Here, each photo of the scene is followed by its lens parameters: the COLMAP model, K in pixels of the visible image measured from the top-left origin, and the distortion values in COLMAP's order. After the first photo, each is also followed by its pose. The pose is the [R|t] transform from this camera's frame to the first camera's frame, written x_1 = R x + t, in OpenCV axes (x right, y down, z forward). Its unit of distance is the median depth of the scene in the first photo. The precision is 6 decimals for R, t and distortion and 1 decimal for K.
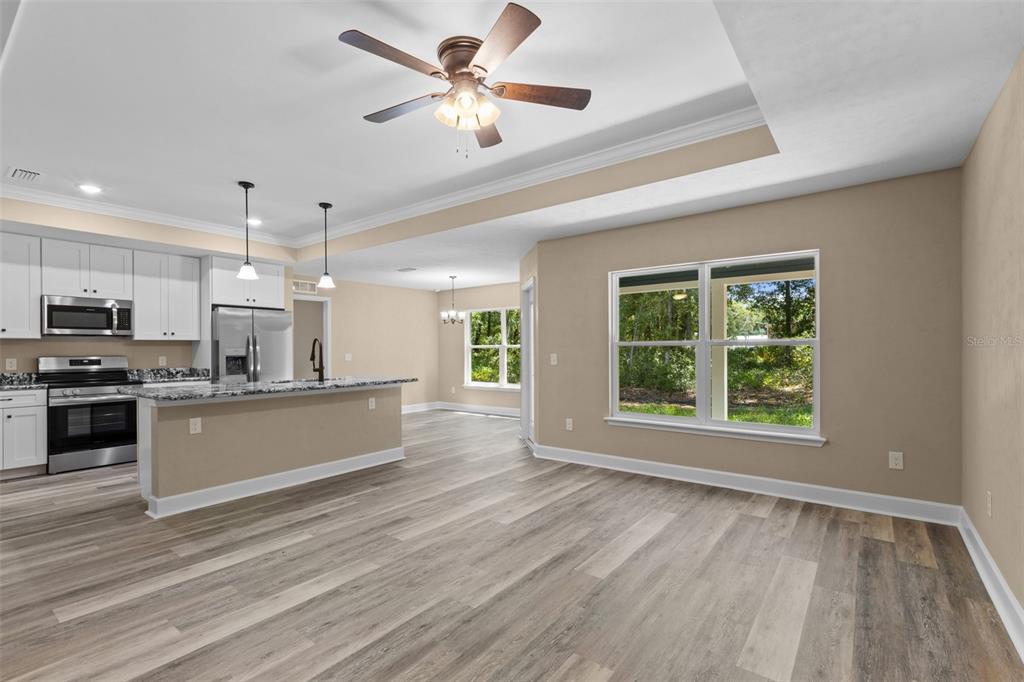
lens RADIAL K [[466.7, 0, 512.8], [0, 466.7, 343.7], [0, 0, 1]] dist [0.002805, 0.000222]
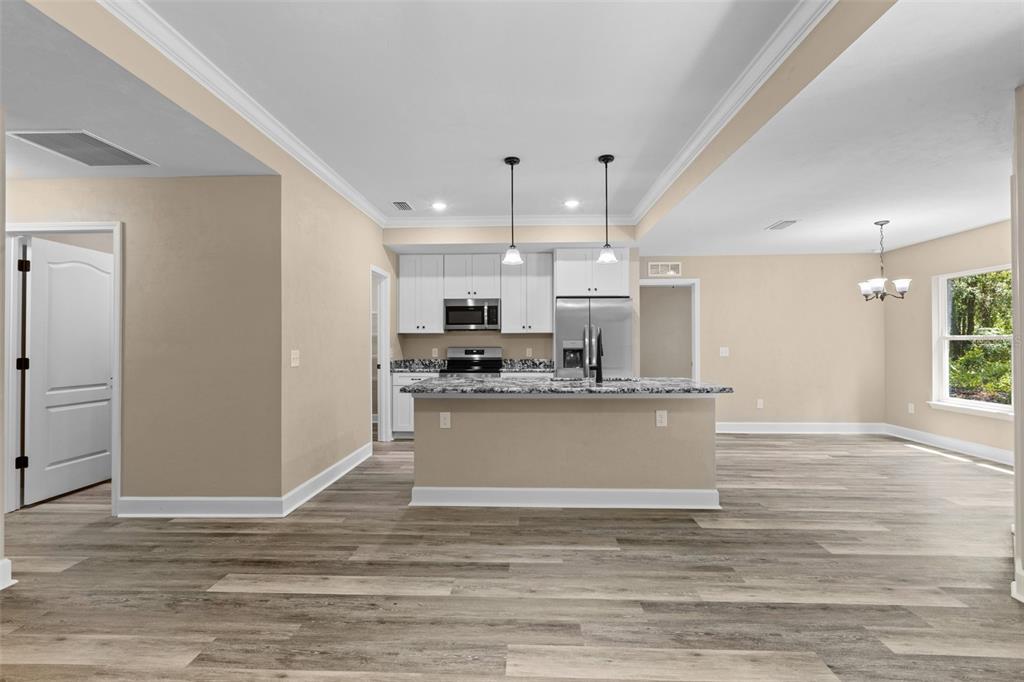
lens RADIAL K [[466.7, 0, 512.8], [0, 466.7, 343.7], [0, 0, 1]] dist [0.002805, 0.000222]
pose [[0.577473, 0.004977, -0.816394, 0.192177], [0.007612, 0.999905, 0.011479, 0.006508], [0.816374, -0.012843, 0.577381, 0.551449]]
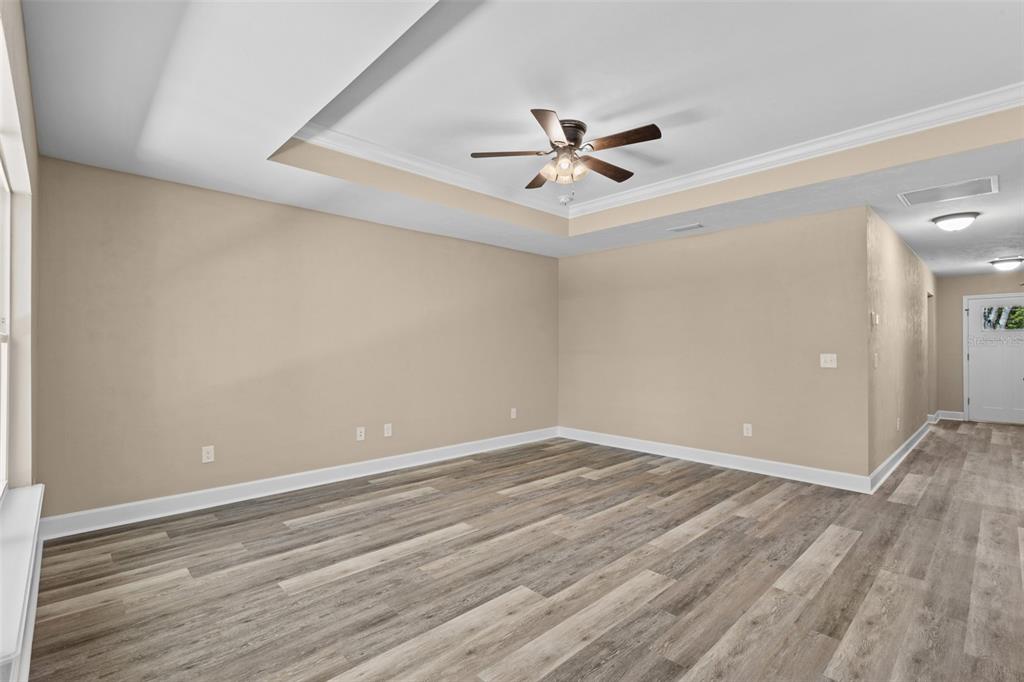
lens RADIAL K [[466.7, 0, 512.8], [0, 466.7, 343.7], [0, 0, 1]] dist [0.002805, 0.000222]
pose [[-0.987943, 0.006191, 0.154697, -0.101431], [0.003321, 0.999818, -0.018802, 0.017631], [-0.154785, -0.018061, -0.987783, 1.537098]]
